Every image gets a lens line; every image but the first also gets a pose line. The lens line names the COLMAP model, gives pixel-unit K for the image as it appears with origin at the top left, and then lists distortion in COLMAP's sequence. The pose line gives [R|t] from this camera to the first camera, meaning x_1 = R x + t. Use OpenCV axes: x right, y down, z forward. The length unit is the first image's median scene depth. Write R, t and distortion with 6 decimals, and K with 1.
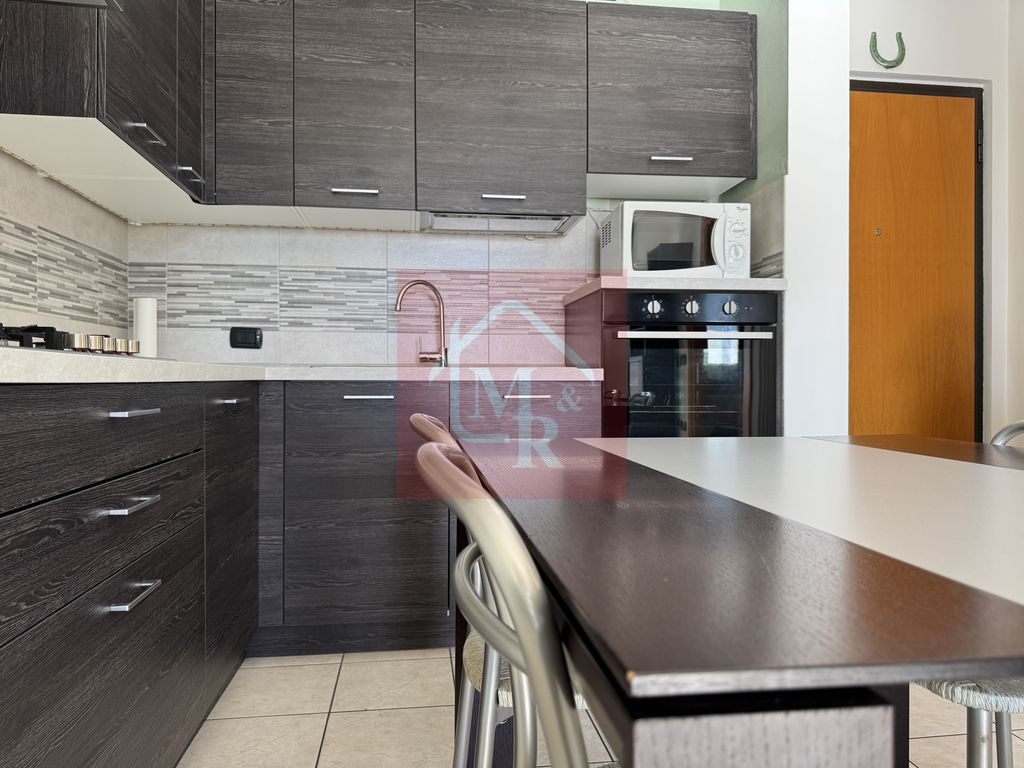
lens RADIAL K [[723.4, 0, 516.4], [0, 723.4, 382.7], [0, 0, 1]] dist [0.112819, -0.177030]
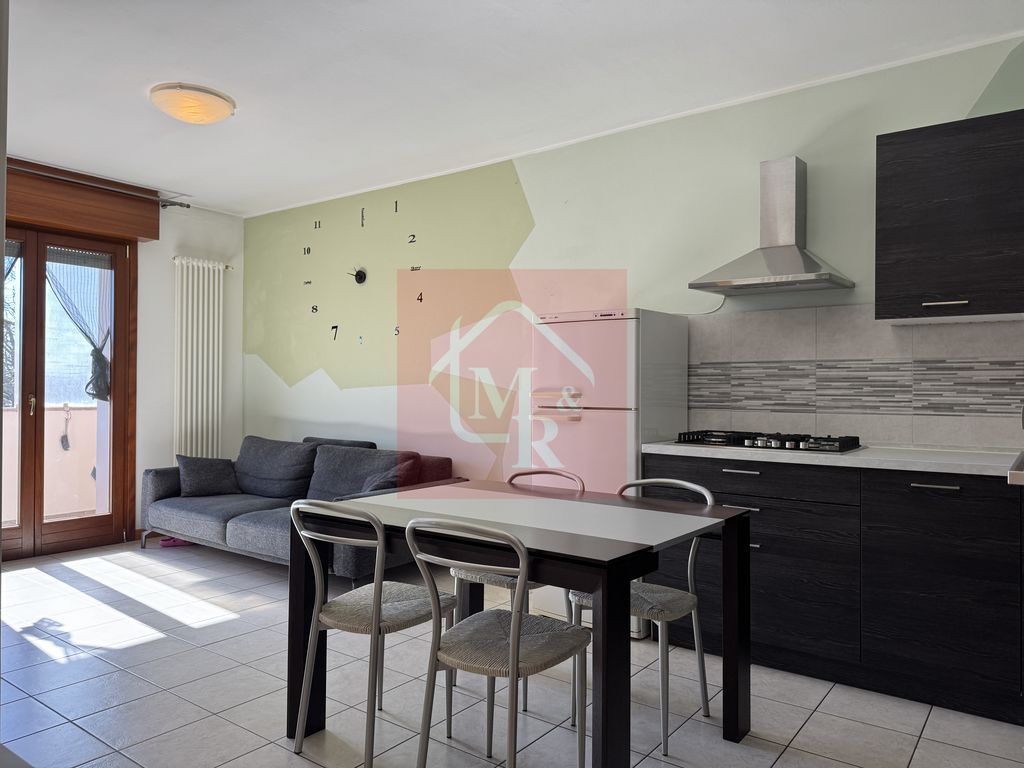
lens RADIAL K [[726.8, 0, 512.0], [0, 726.8, 384.0], [0, 0, 1]] dist [0.084759, -0.111462]
pose [[-0.703410, -0.011359, -0.710694, 0.877411], [-0.010793, 0.999928, -0.005299, -0.113976], [0.710703, 0.003943, -0.703481, 1.051127]]
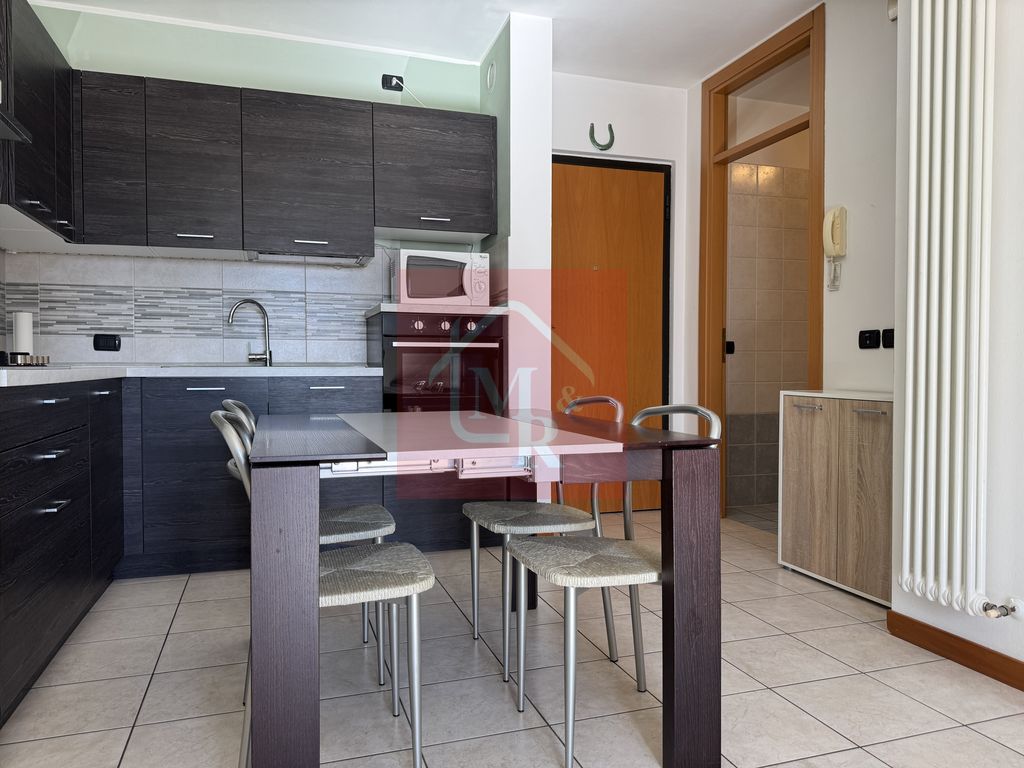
lens RADIAL K [[716.2, 0, 508.1], [0, 716.2, 387.5], [0, 0, 1]] dist [0.078342, -0.101163]
pose [[0.984573, -0.005175, 0.174896, 0.107527], [0.000778, 0.999682, 0.025197, -0.015201], [-0.174971, -0.024672, 0.984264, -0.406725]]
